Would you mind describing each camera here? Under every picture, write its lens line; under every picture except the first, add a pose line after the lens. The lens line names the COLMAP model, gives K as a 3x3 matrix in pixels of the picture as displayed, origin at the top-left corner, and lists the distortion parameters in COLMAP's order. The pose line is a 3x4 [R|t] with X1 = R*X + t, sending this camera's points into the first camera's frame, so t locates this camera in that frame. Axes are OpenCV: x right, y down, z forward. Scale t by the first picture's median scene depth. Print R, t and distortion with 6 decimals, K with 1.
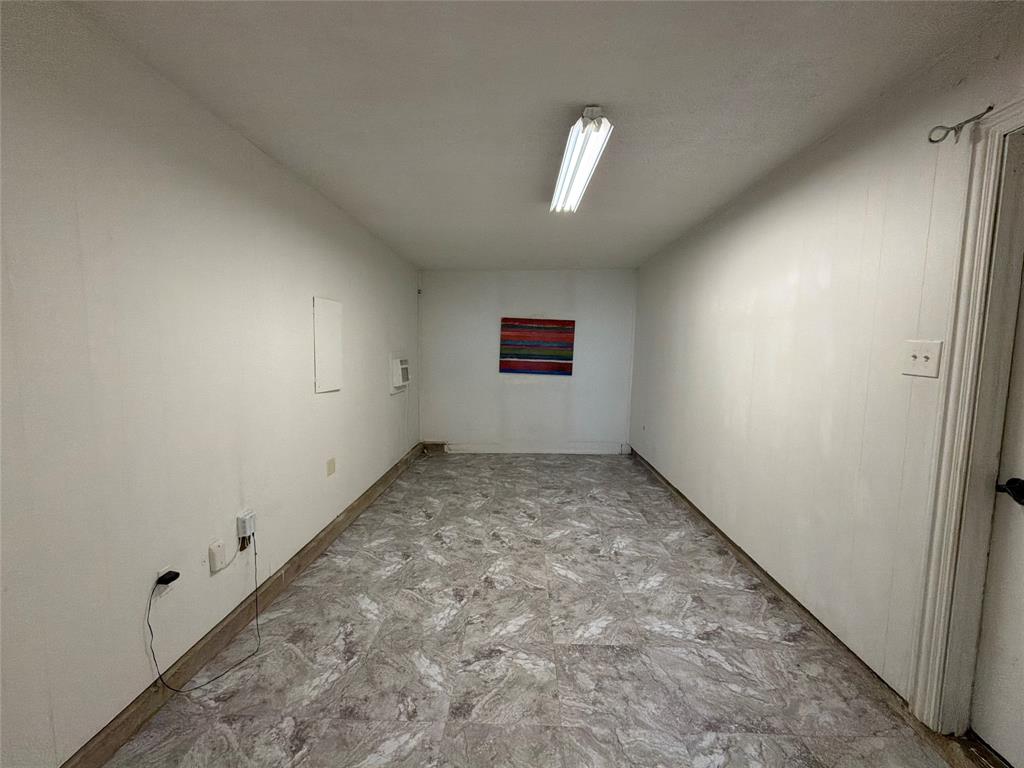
lens RADIAL K [[408.9, 0, 511.7], [0, 408.9, 383.1], [0, 0, 1]] dist [0.002088, 0.000686]
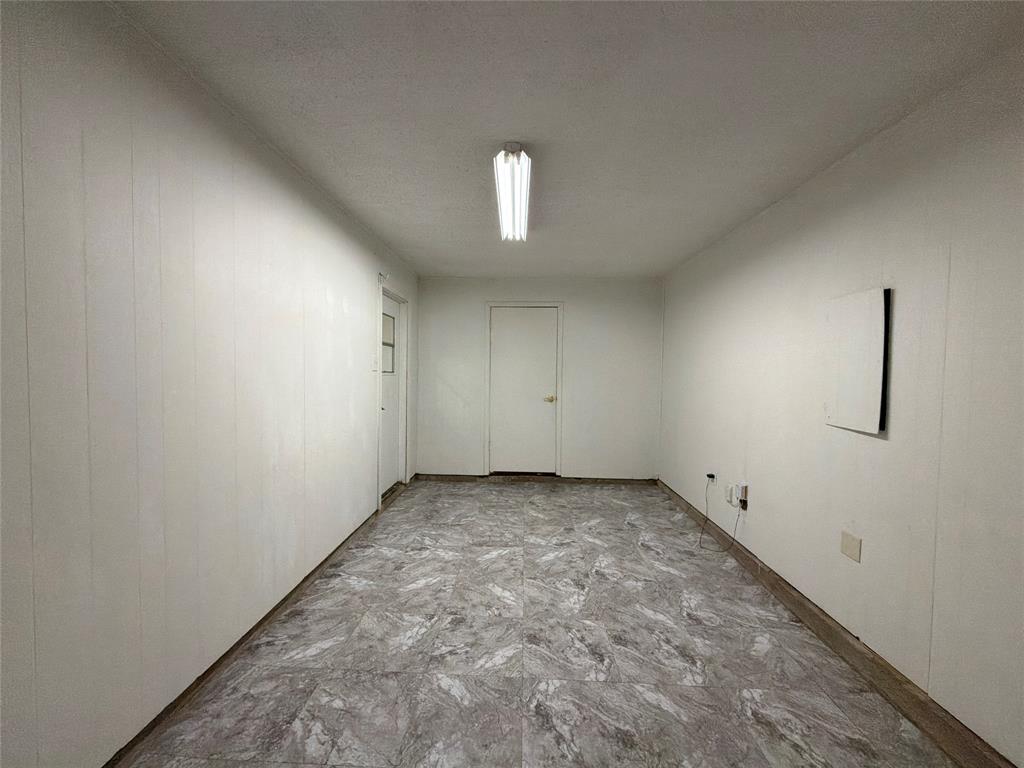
lens RADIAL K [[408.9, 0, 511.6], [0, 408.9, 383.9], [0, 0, 1]] dist [0.002088, 0.000686]
pose [[-0.999662, -0.025996, 0.000074, 0.131753], [-0.025804, 0.992628, 0.118419, -0.143823], [-0.003152, 0.118377, -0.992964, 1.998042]]
